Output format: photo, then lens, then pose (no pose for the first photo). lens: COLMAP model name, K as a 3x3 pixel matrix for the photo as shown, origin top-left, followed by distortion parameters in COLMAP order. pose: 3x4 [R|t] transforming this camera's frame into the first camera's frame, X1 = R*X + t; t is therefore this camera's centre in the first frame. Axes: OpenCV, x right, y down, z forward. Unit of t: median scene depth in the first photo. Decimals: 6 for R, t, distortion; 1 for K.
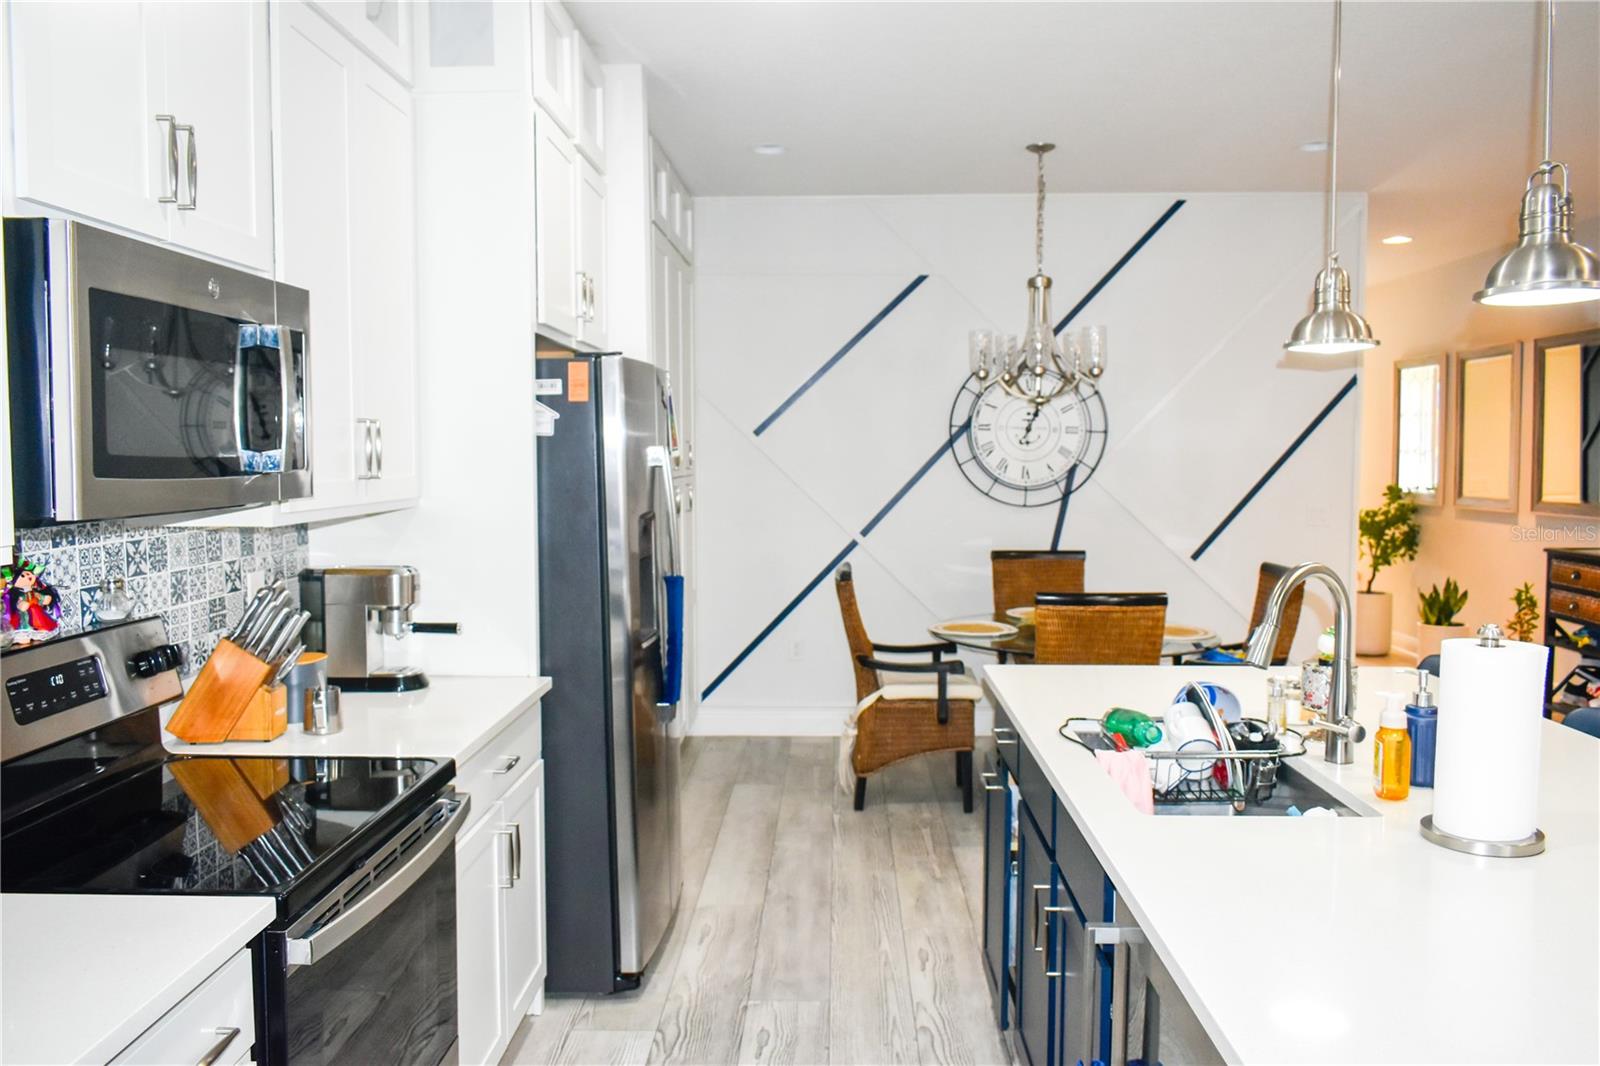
lens RADIAL K [[1239.6, 0, 800.0], [0, 1239.6, 533.0], [0, 0, 1]] dist [-0.017726, -0.000432]
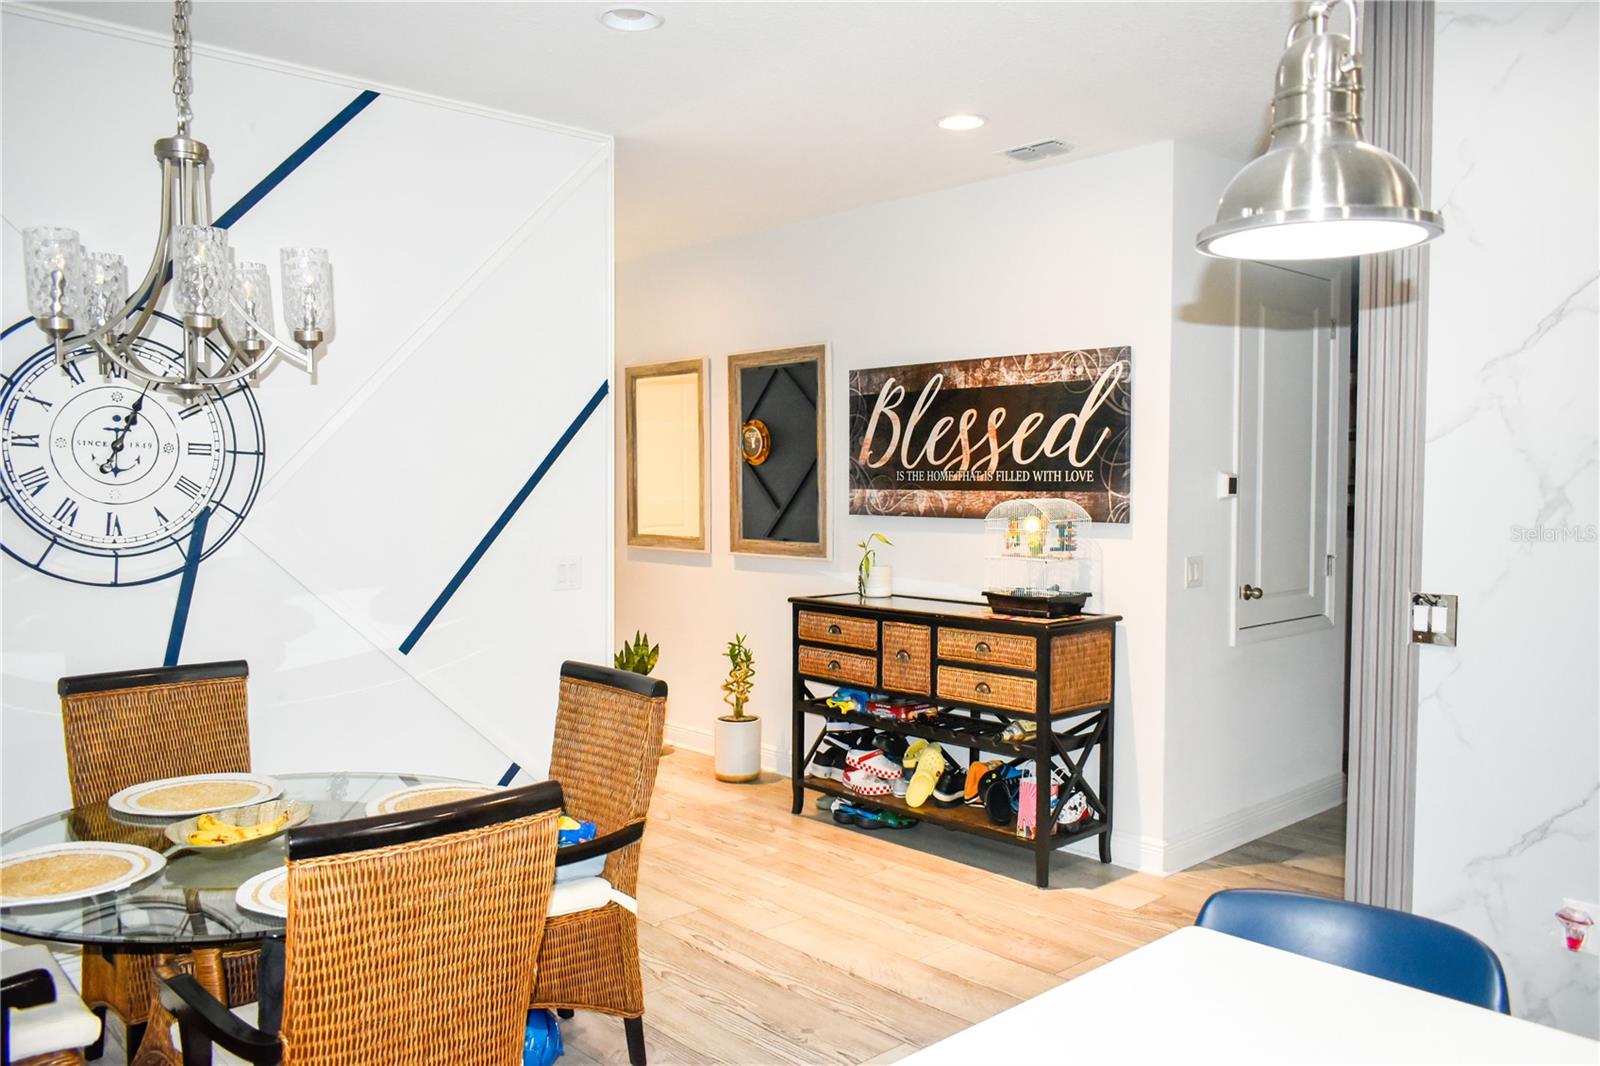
lens RADIAL K [[1239.6, 0, 800.0], [0, 1239.6, 533.0], [0, 0, 1]] dist [-0.017726, -0.000432]
pose [[0.714561, -0.028346, 0.698999, 0.031231], [0.042562, 0.999089, -0.002995, -0.058925], [-0.698278, 0.031891, 0.715116, 0.765774]]
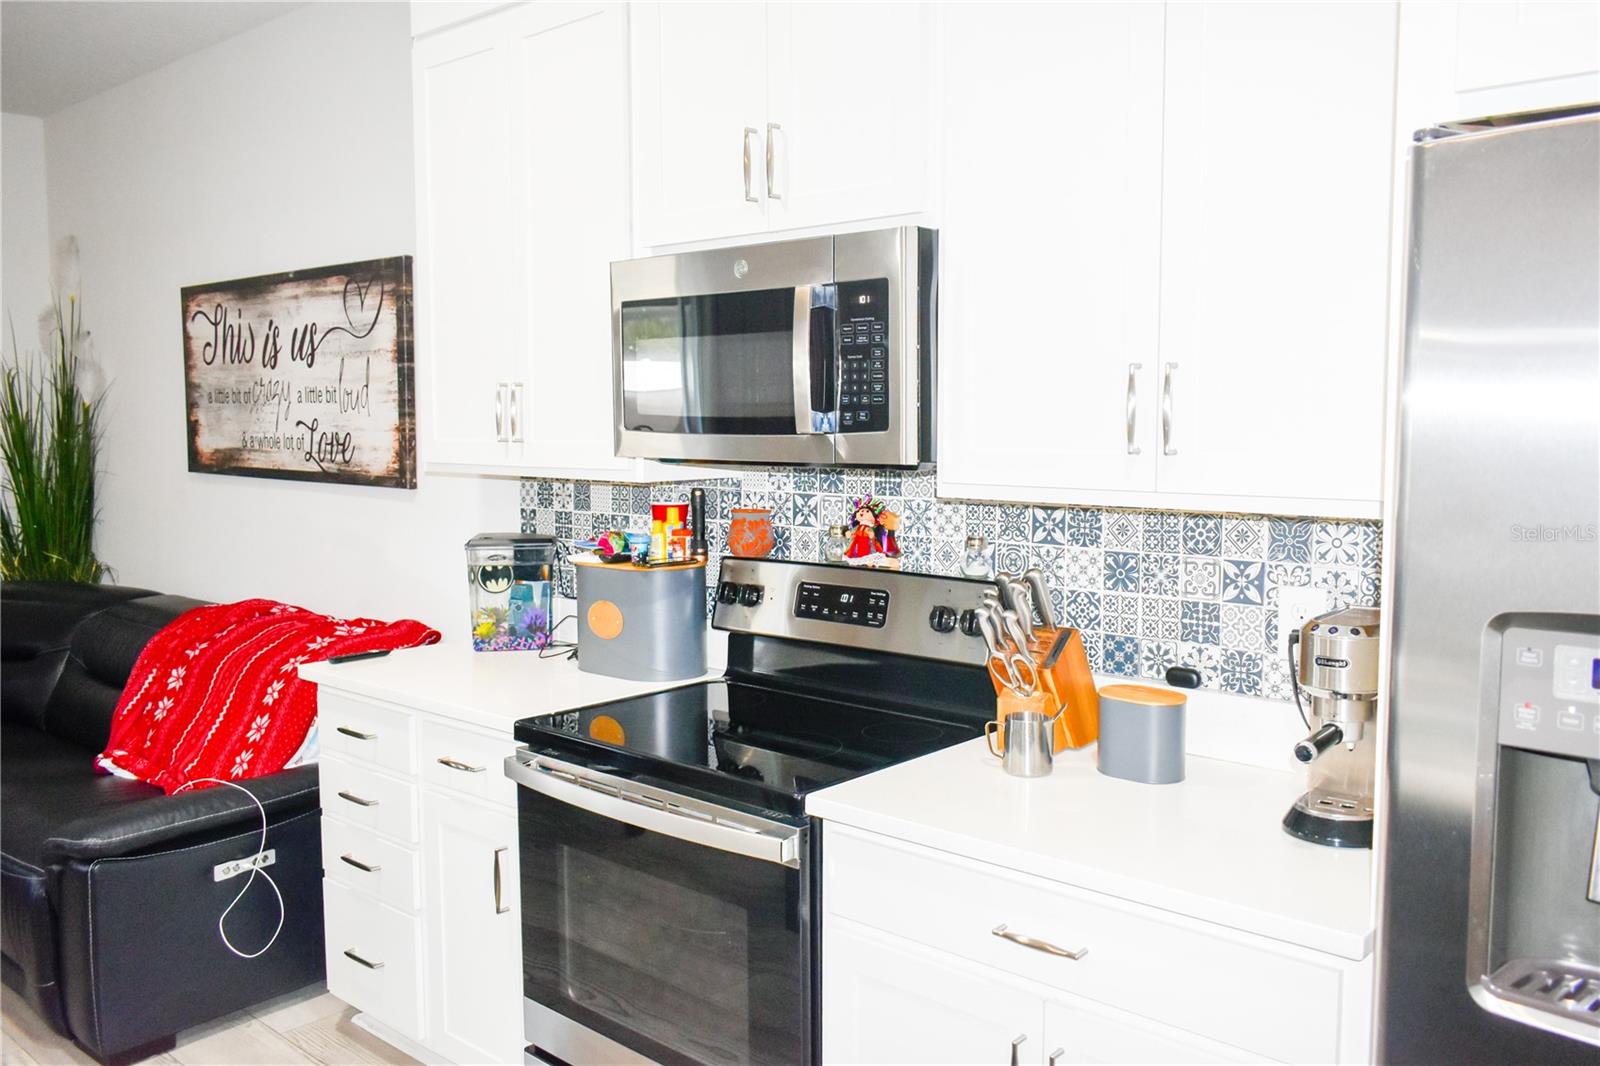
lens RADIAL K [[1292.3, 0, 812.6], [0, 1292.3, 527.2], [0, 0, 1]] dist [-0.012117, 0.005242]
pose [[-0.637371, 0.069398, -0.767426, 0.253080], [-0.049608, 0.990174, 0.130743, -0.073822], [0.768959, 0.121402, -0.627665, 1.108845]]
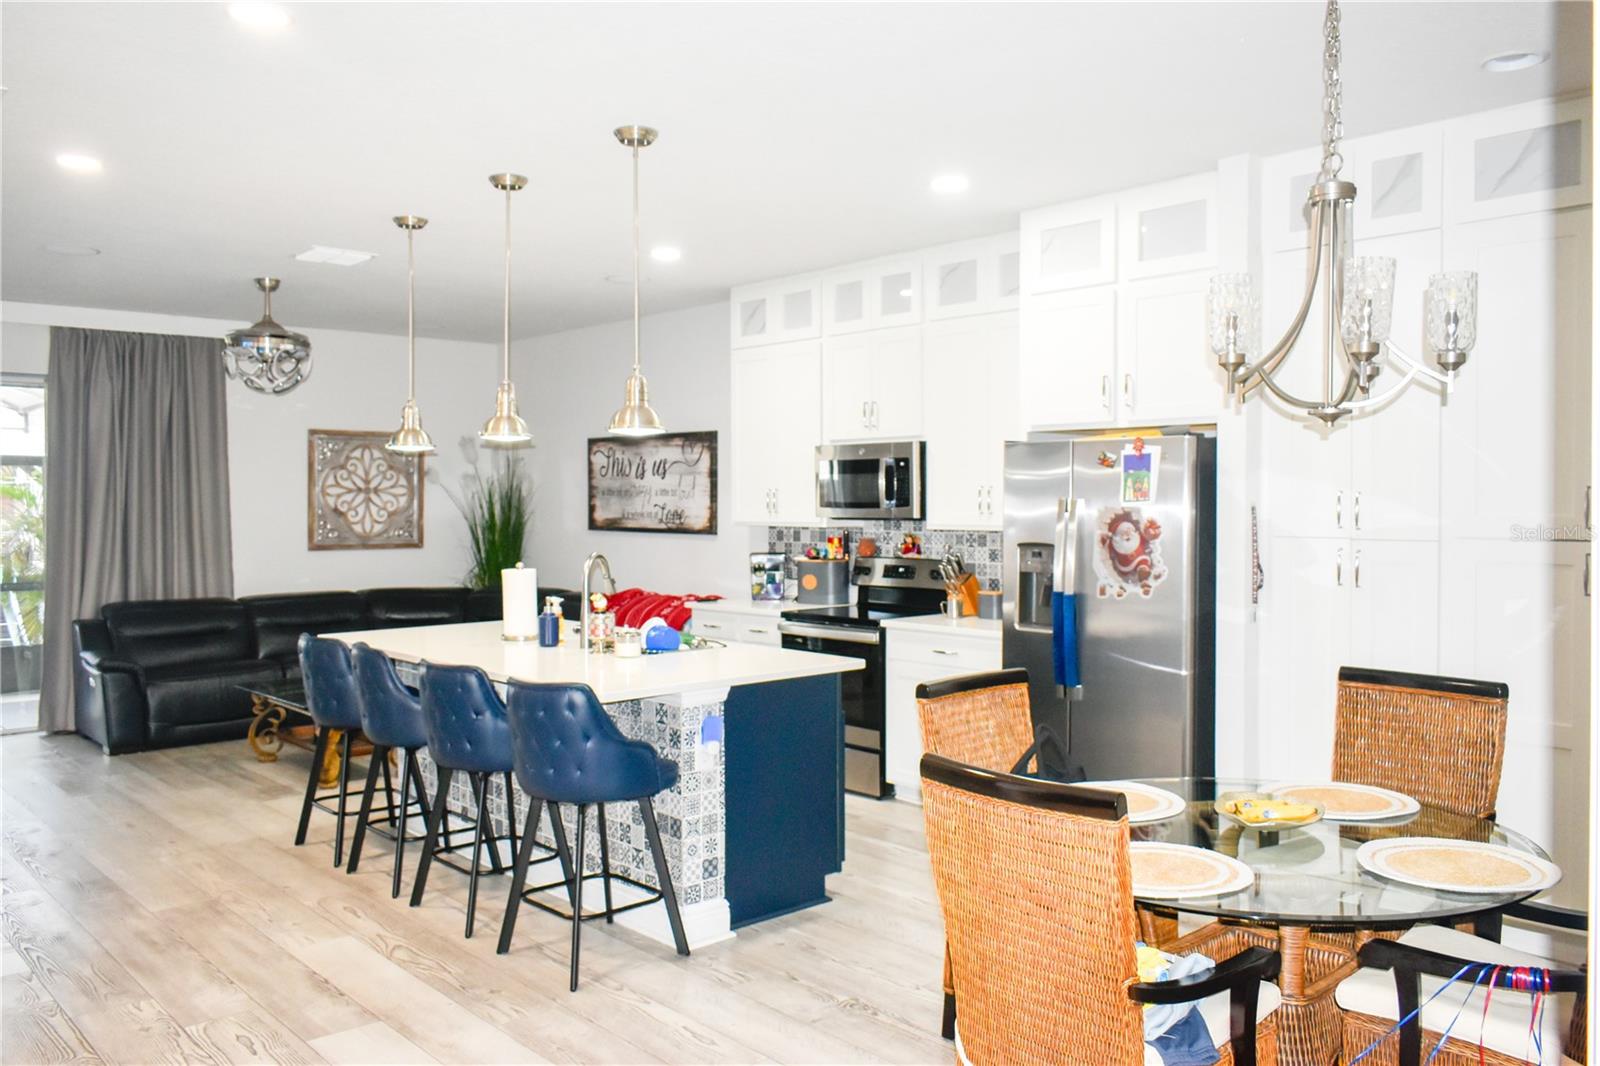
lens RADIAL K [[1262.9, 0, 799.0], [0, 1262.9, 531.6], [0, 0, 1]] dist [-0.016880, 0.009232]
pose [[-0.723475, 0.021766, -0.690008, 1.206030], [-0.041716, 0.996298, 0.075167, -0.140849], [0.689089, 0.083166, -0.719888, 2.023400]]
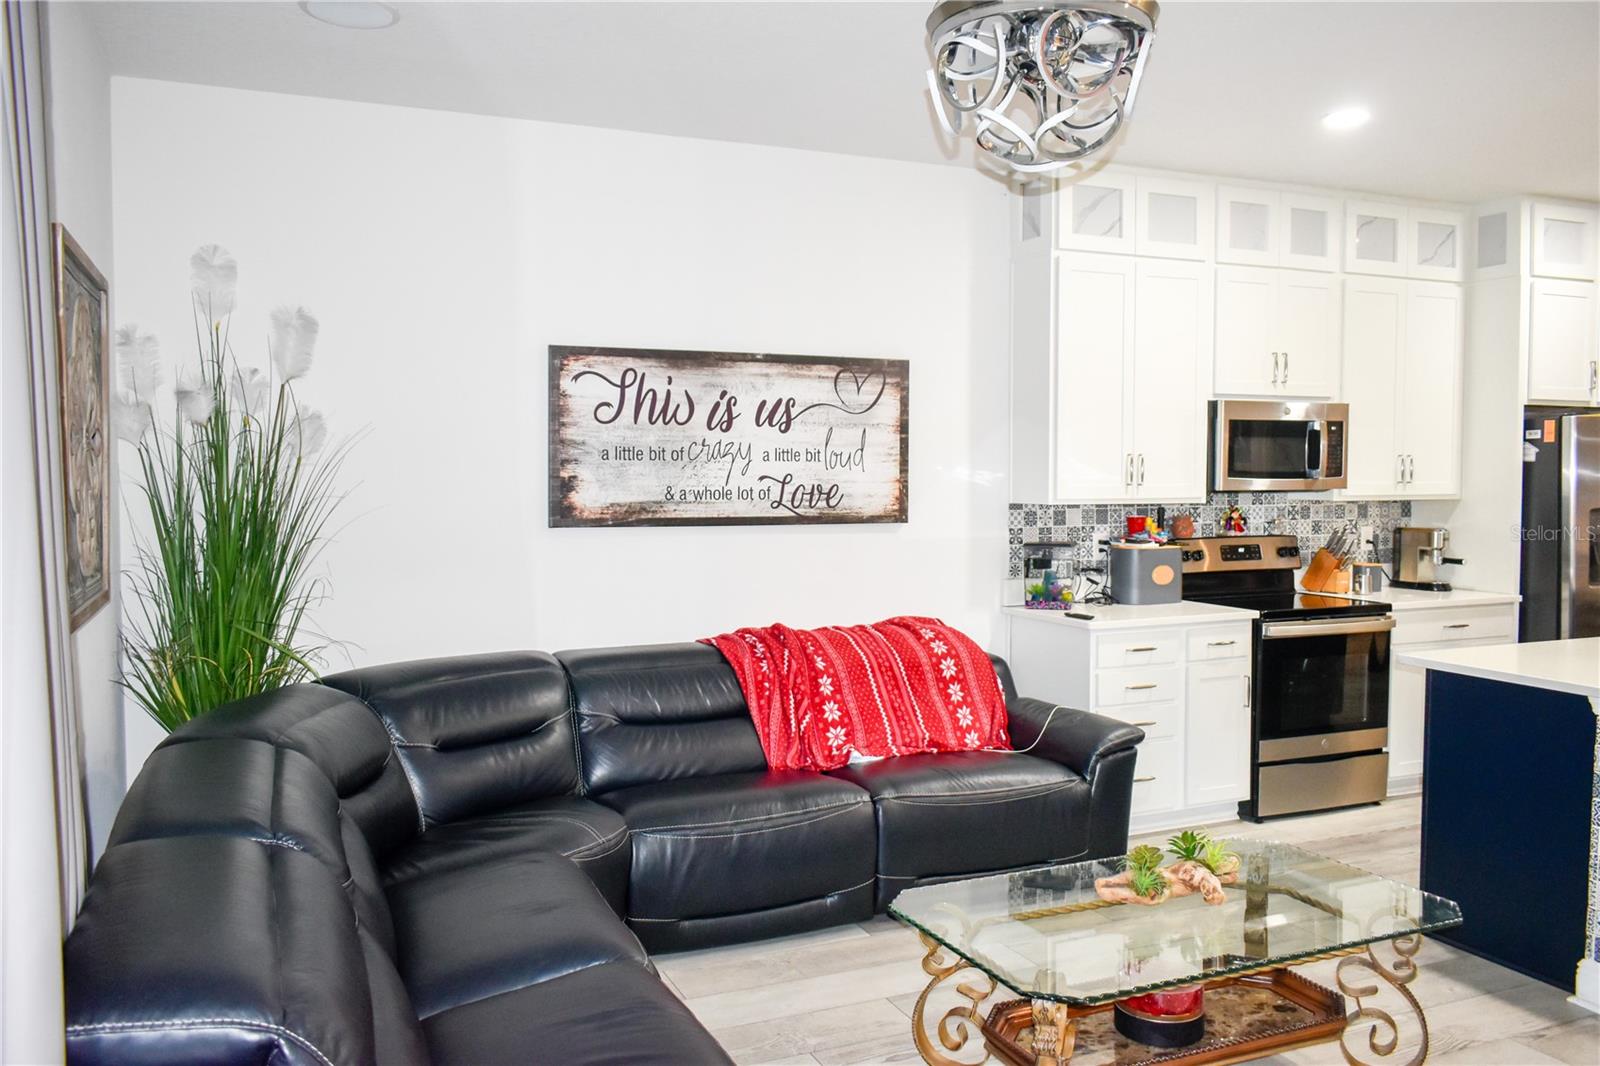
lens RADIAL K [[1283.5, 0, 803.5], [0, 1283.5, 531.4], [0, 0, 1]] dist [-0.008657, 0.005633]
pose [[0.429012, 0.045606, -0.902147, 1.022249], [-0.060701, 0.997923, 0.021582, 0.046580], [0.901257, 0.045502, 0.430889, -0.745344]]
